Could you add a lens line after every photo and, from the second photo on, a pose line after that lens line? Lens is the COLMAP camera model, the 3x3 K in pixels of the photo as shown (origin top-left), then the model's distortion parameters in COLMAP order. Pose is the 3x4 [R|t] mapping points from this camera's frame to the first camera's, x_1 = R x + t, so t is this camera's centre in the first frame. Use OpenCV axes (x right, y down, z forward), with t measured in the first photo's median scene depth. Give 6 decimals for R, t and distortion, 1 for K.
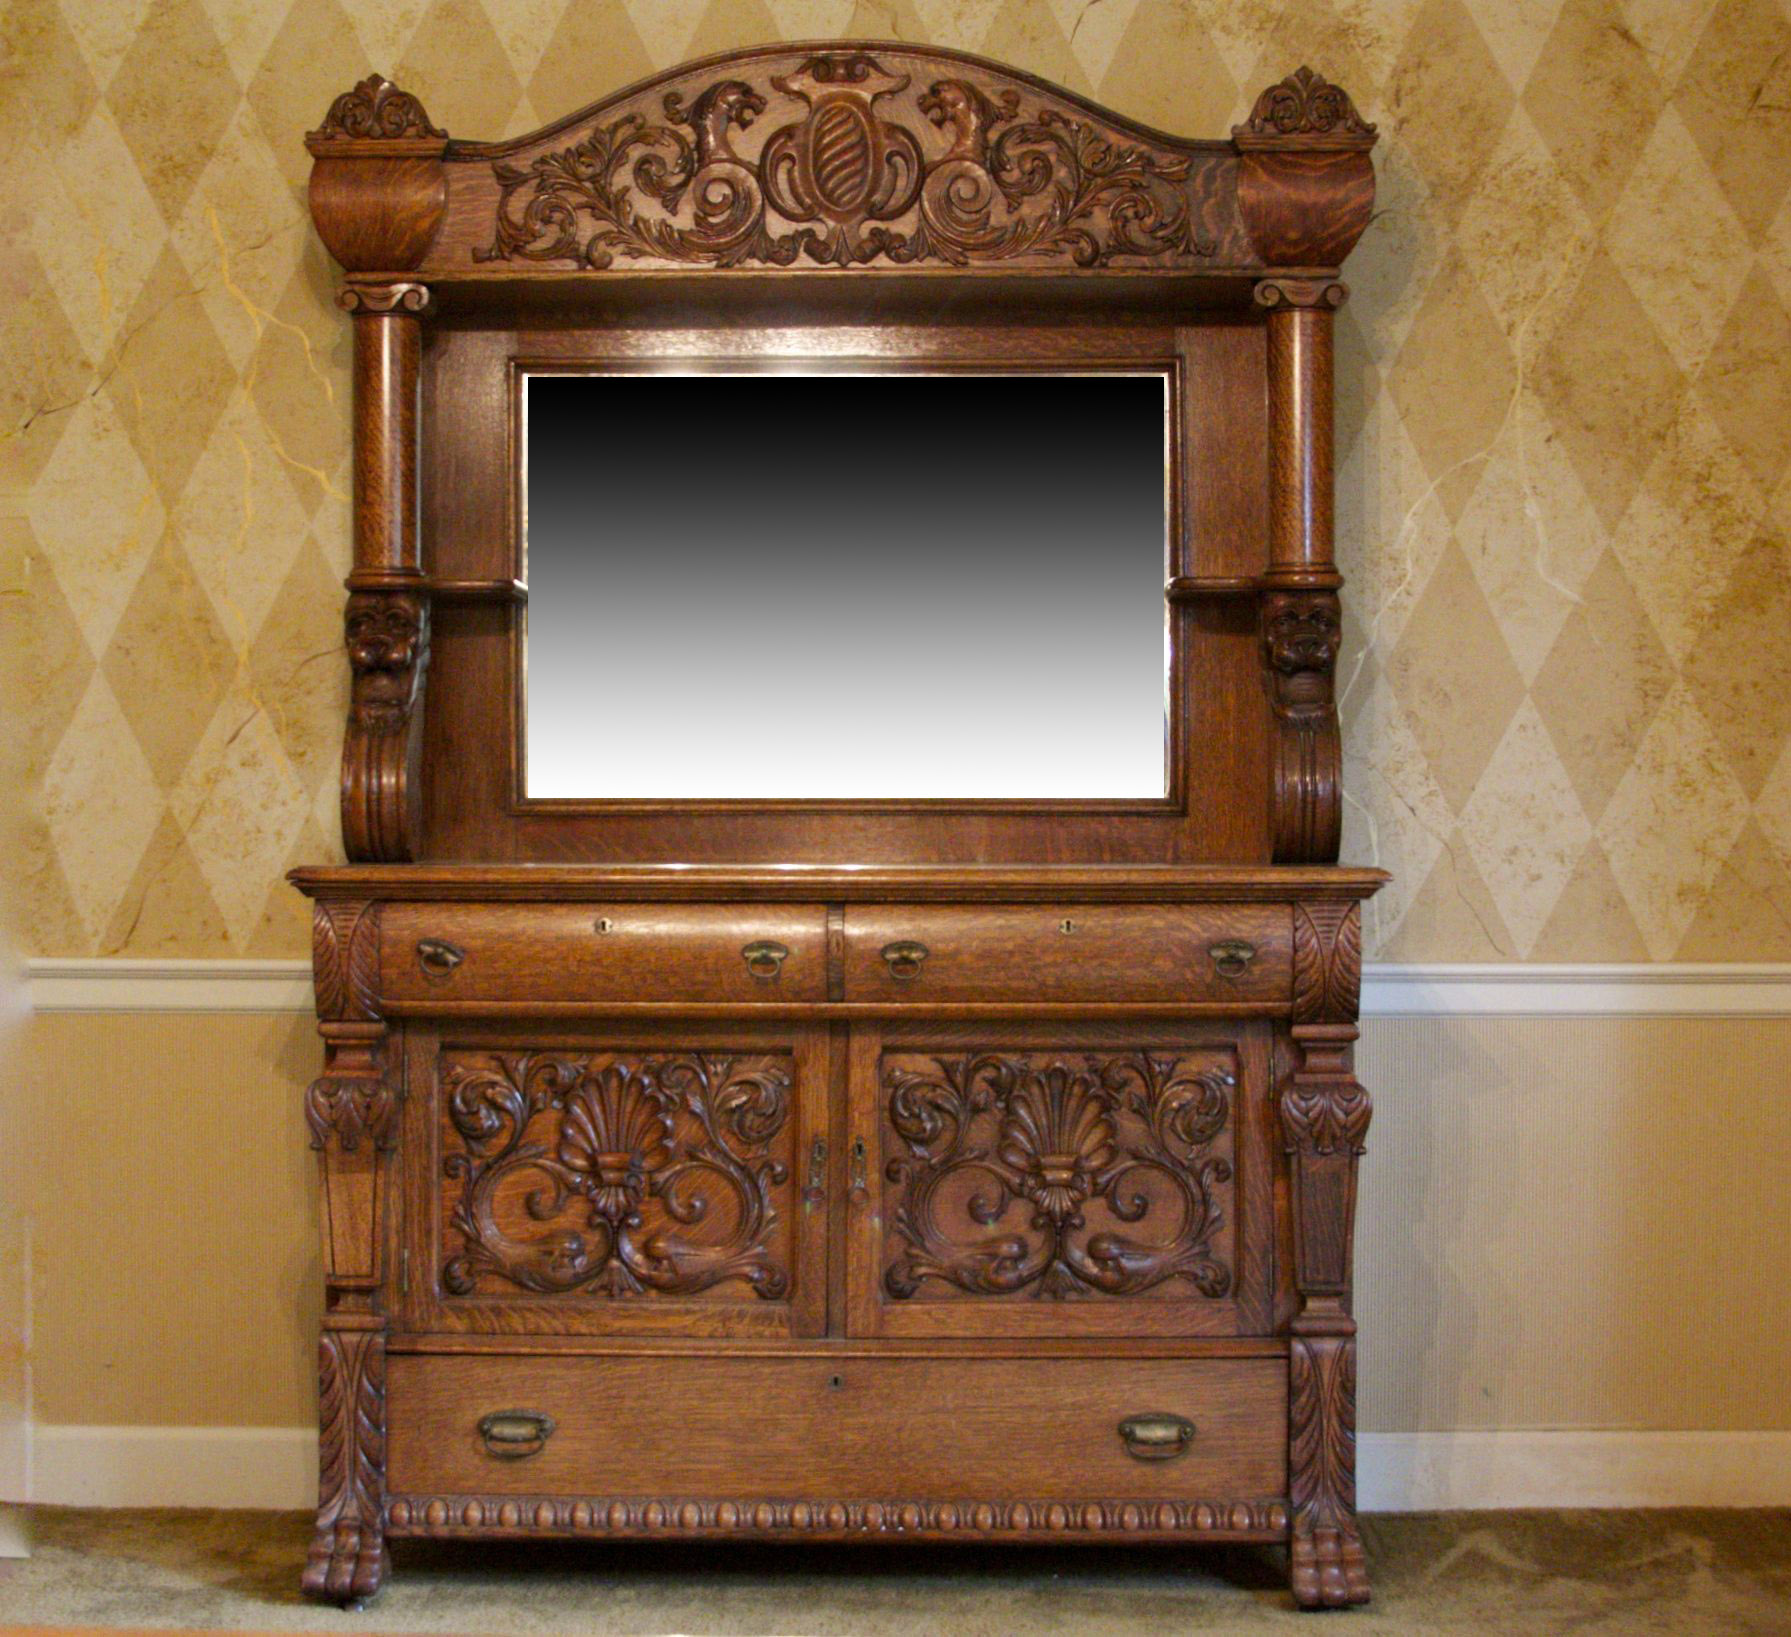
lens RADIAL K [[3763.4, 0, 839.8], [0, 3763.4, 868.8], [0, 0, 1]] dist [-0.091094, 0.000000]
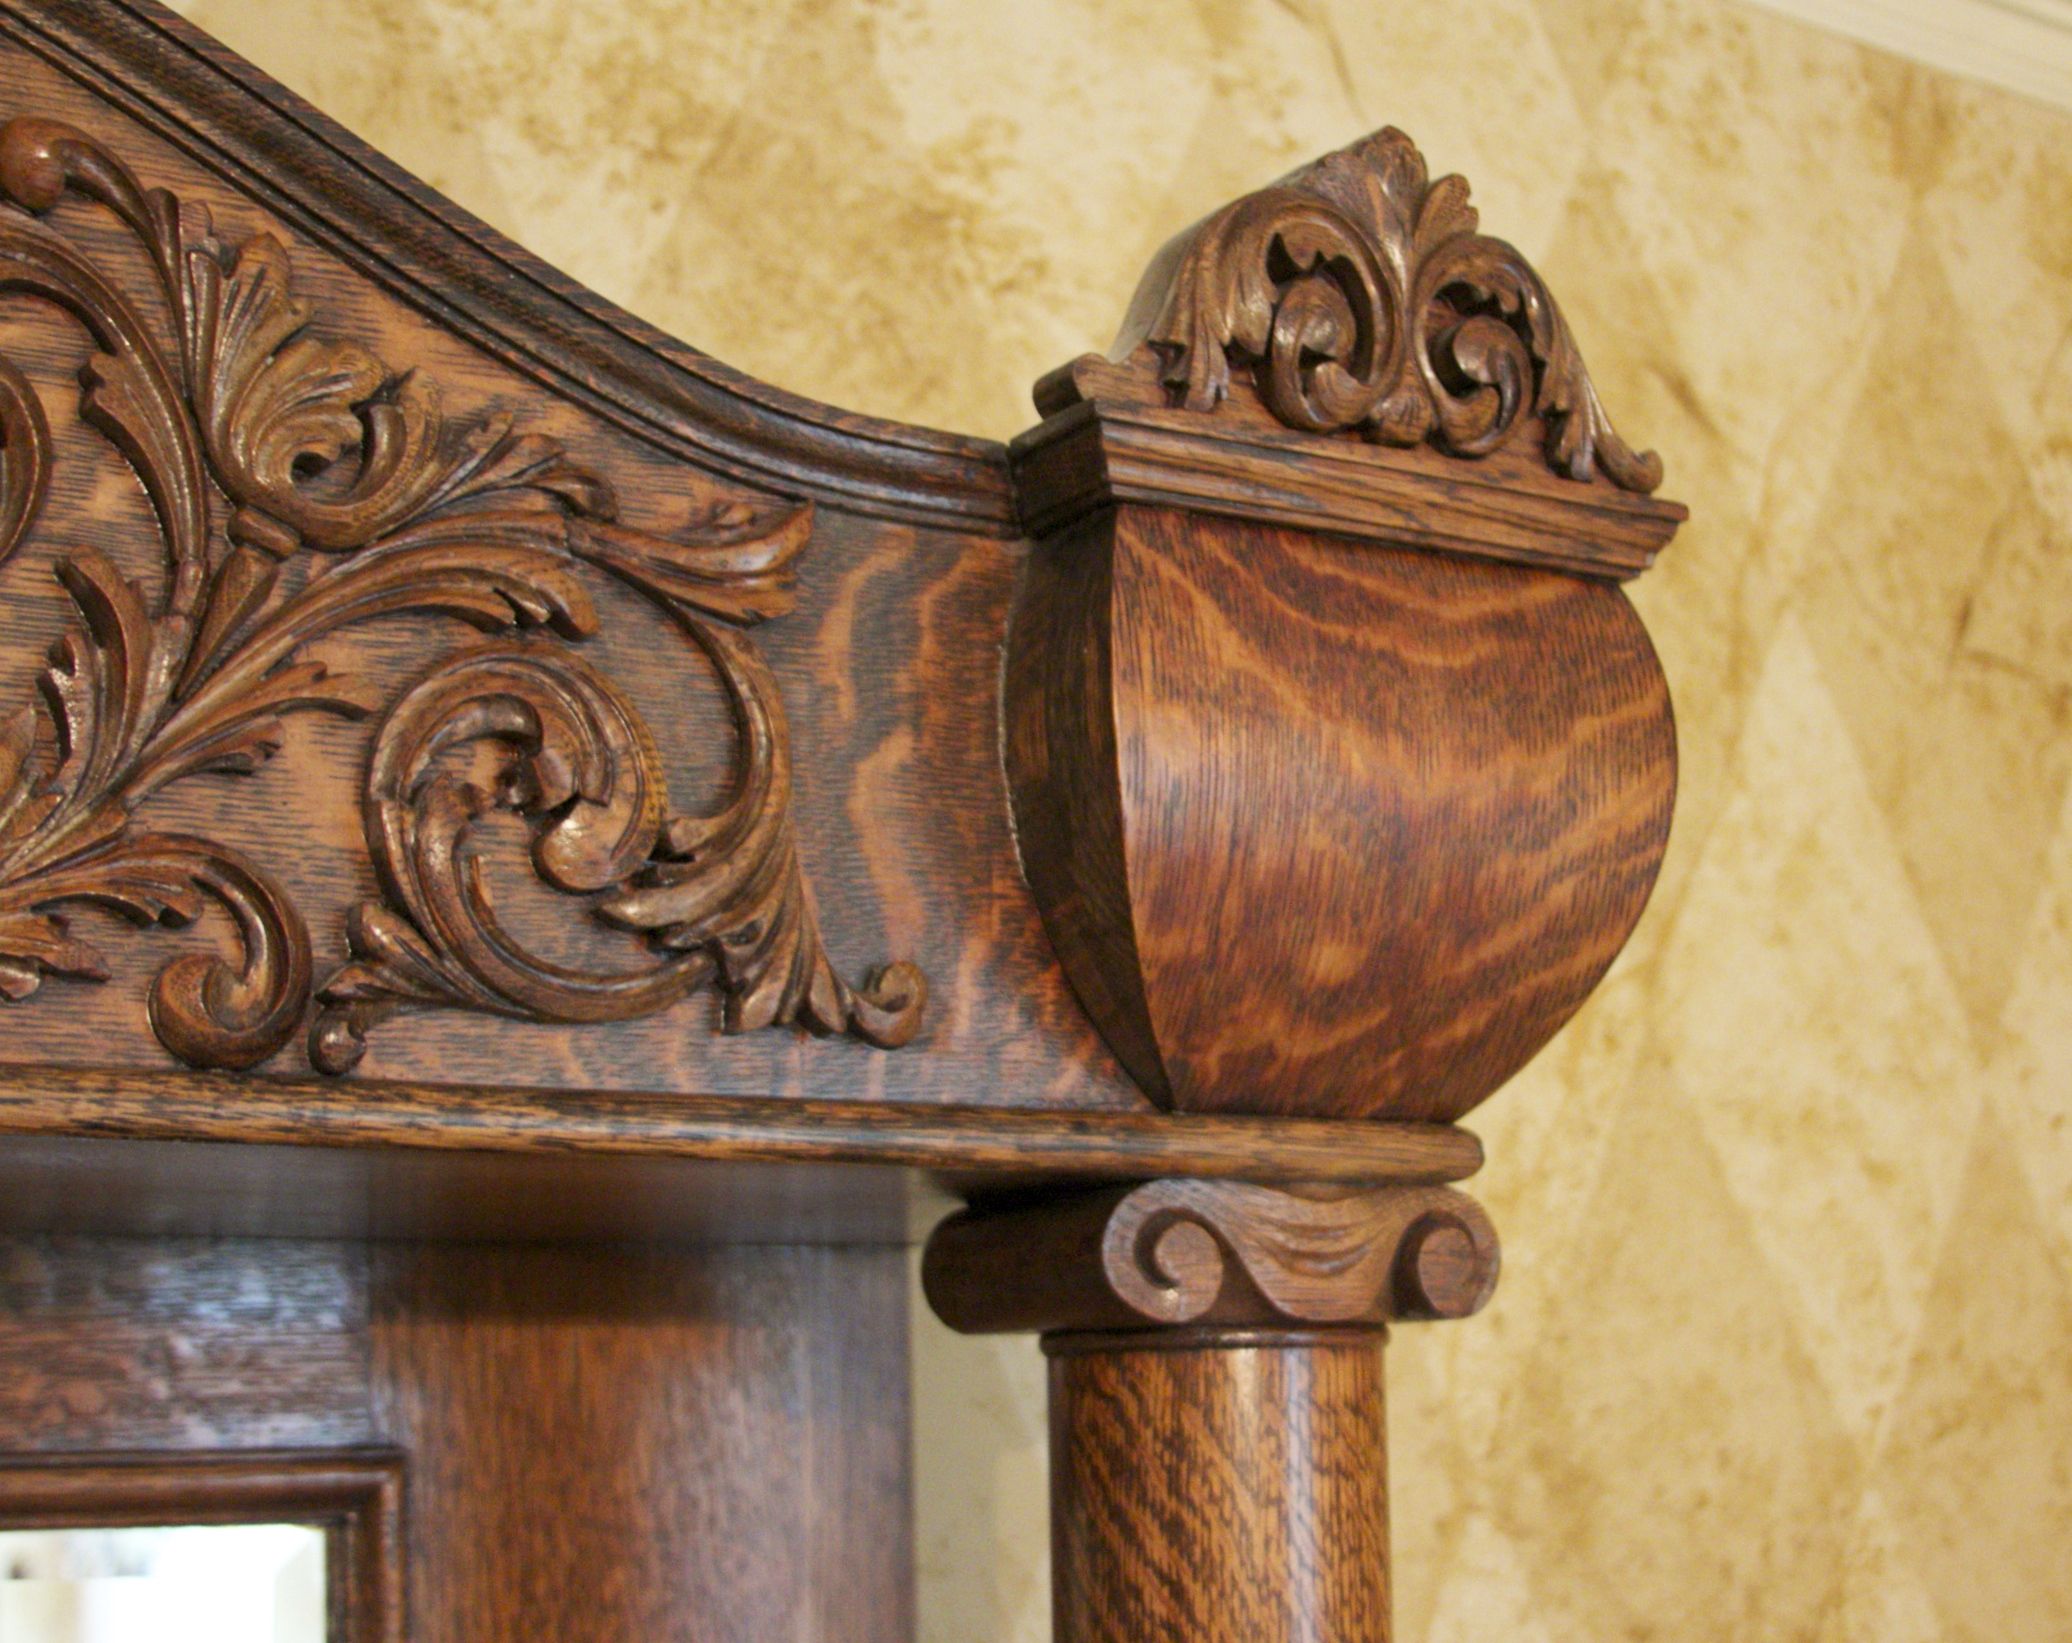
lens RADIAL K [[3043.8, 0, 1035.5], [0, 3043.8, 824.2], [0, 0, 1]] dist [-0.162107, 0.000000]
pose [[0.820765, 0.087326, 0.564553, 0.019931], [0.029599, 0.980419, -0.194685, -0.144786], [-0.570499, 0.176501, 0.802109, 0.874602]]
